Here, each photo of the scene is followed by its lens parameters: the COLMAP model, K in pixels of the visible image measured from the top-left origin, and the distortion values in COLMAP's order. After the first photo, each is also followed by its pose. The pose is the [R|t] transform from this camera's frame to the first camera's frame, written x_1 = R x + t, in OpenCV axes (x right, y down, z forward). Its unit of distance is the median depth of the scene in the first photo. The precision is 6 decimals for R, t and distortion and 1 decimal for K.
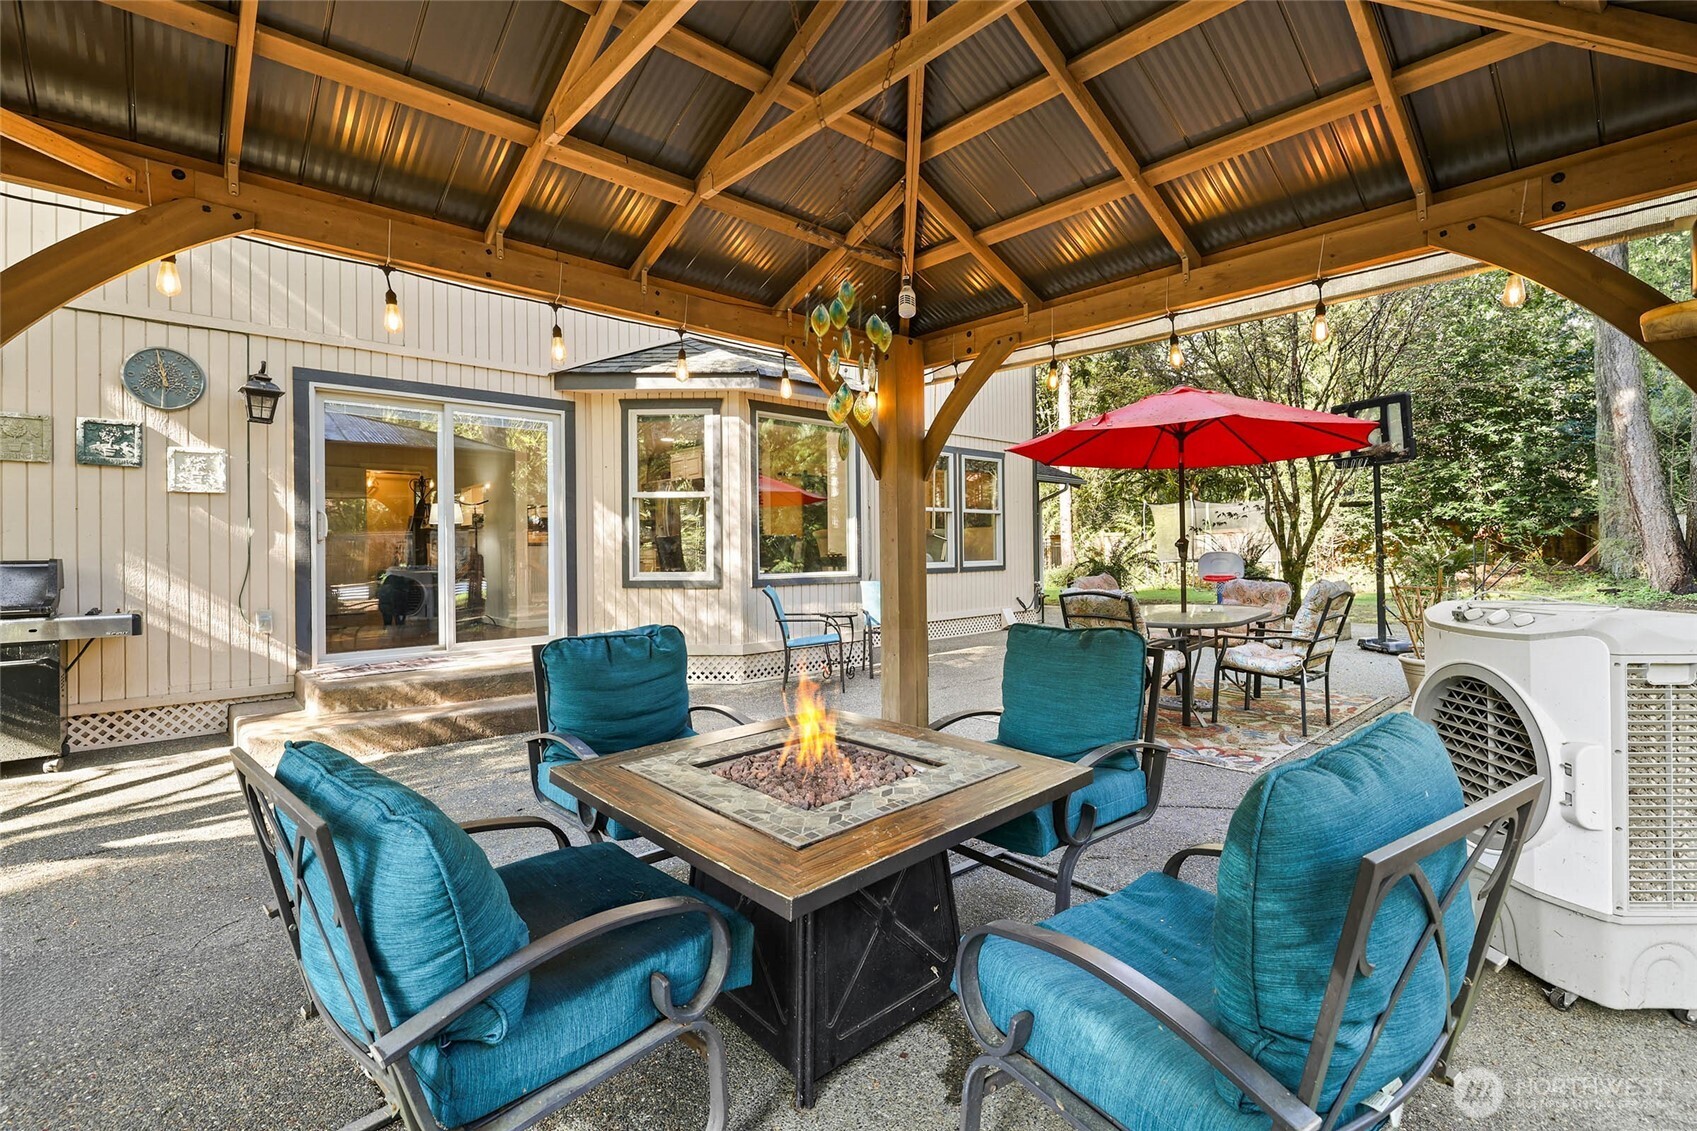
lens RADIAL K [[744.8, 0, 847.7], [0, 744.8, 554.7], [0, 0, 1]] dist [-0.001388, -0.000202]
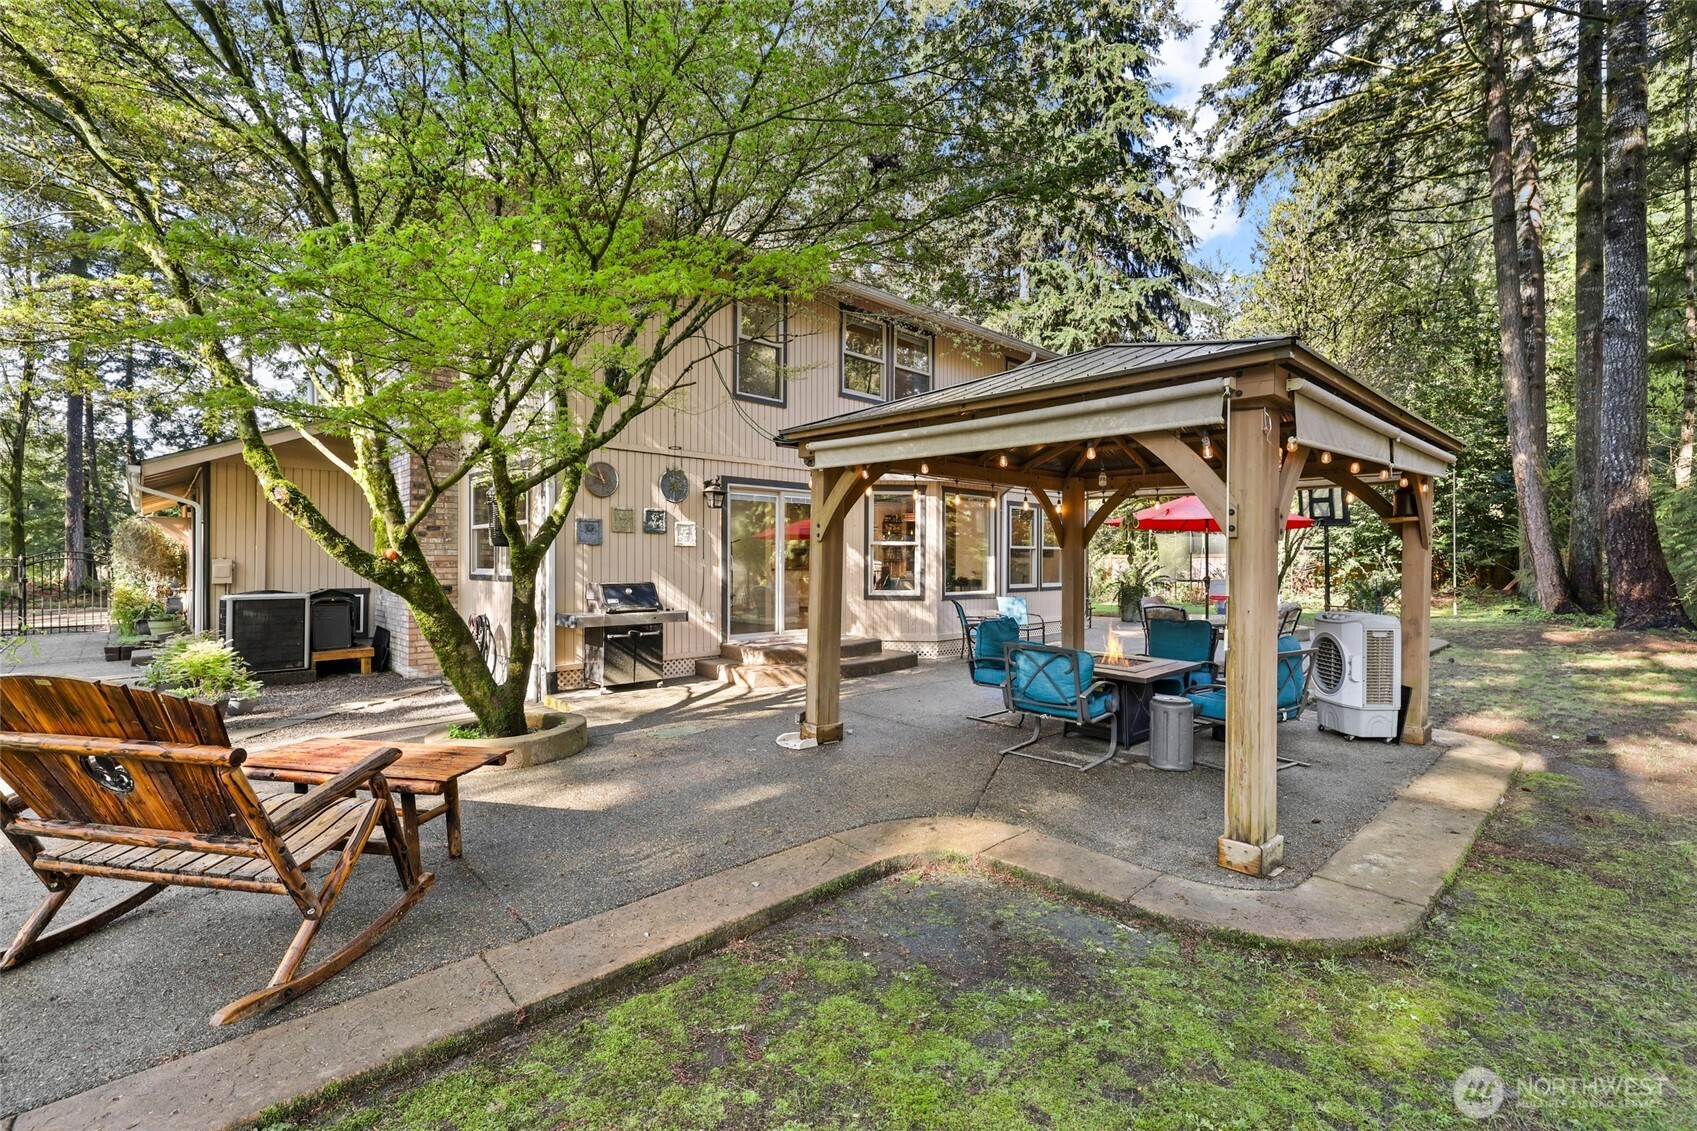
lens RADIAL K [[736.6, 0, 849.8], [0, 736.6, 566.1], [0, 0, 1]] dist [0.001998, 0.000286]
pose [[0.999757, 0.015132, 0.016035, -0.486329], [-0.015138, 0.999885, 0.000240, -0.039228], [-0.016029, -0.000483, 0.999871, -0.837354]]
